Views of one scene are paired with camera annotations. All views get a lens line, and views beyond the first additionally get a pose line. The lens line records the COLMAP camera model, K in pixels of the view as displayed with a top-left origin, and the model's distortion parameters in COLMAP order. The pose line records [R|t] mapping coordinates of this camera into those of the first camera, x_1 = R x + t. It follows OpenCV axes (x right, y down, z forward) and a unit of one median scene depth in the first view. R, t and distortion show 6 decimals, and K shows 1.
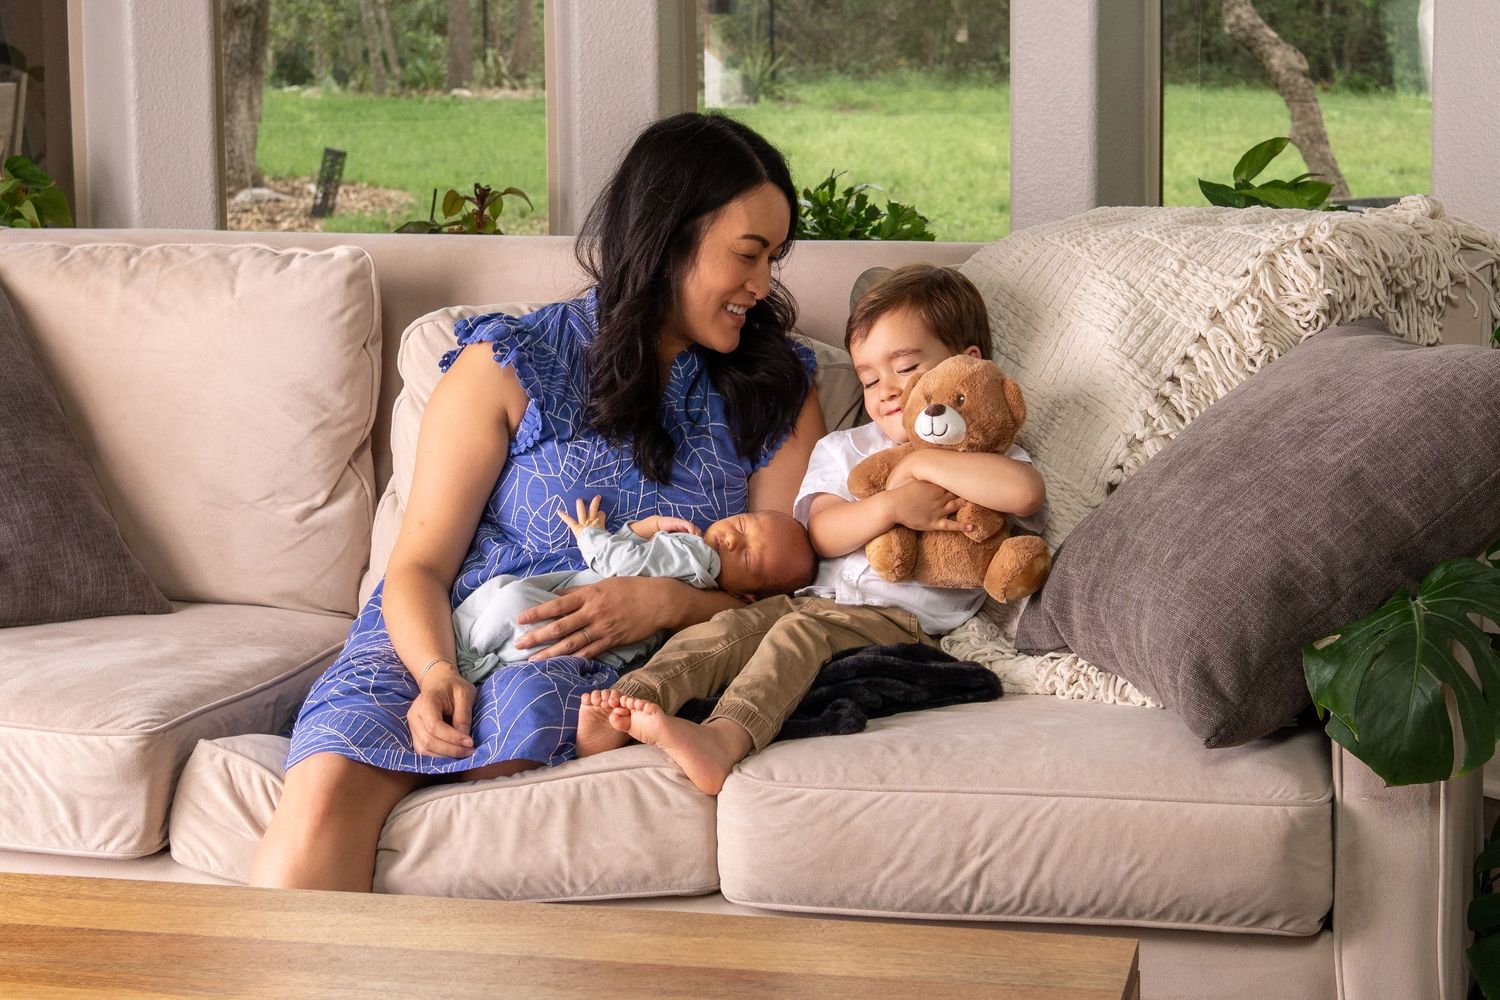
lens RADIAL K [[2252.0, 0, 750.0], [0, 2252.0, 498.1], [0, 0, 1]] dist [-0.003288, 0.000000]
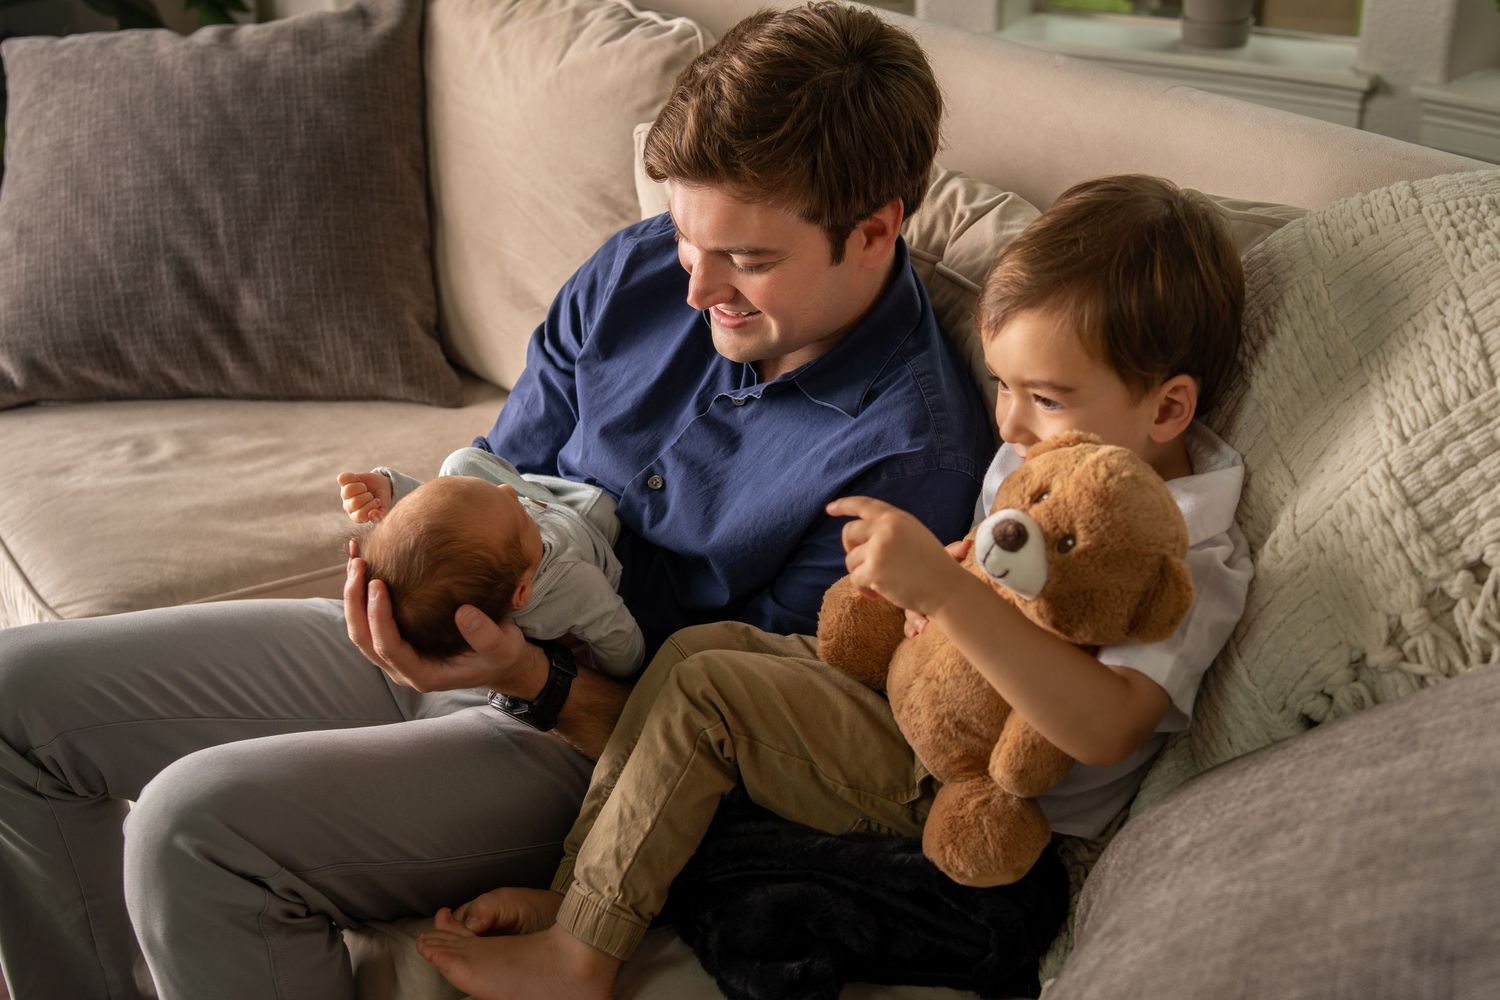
lens RADIAL K [[1670.0, 0, 750.7], [0, 1670.0, 501.6], [0, 0, 1]] dist [0.000637, 0.000000]
pose [[0.844625, 0.257172, -0.469544, 0.185491], [-0.131872, 0.949982, 0.283098, -0.127909], [0.518863, -0.177192, 0.836292, 0.496015]]
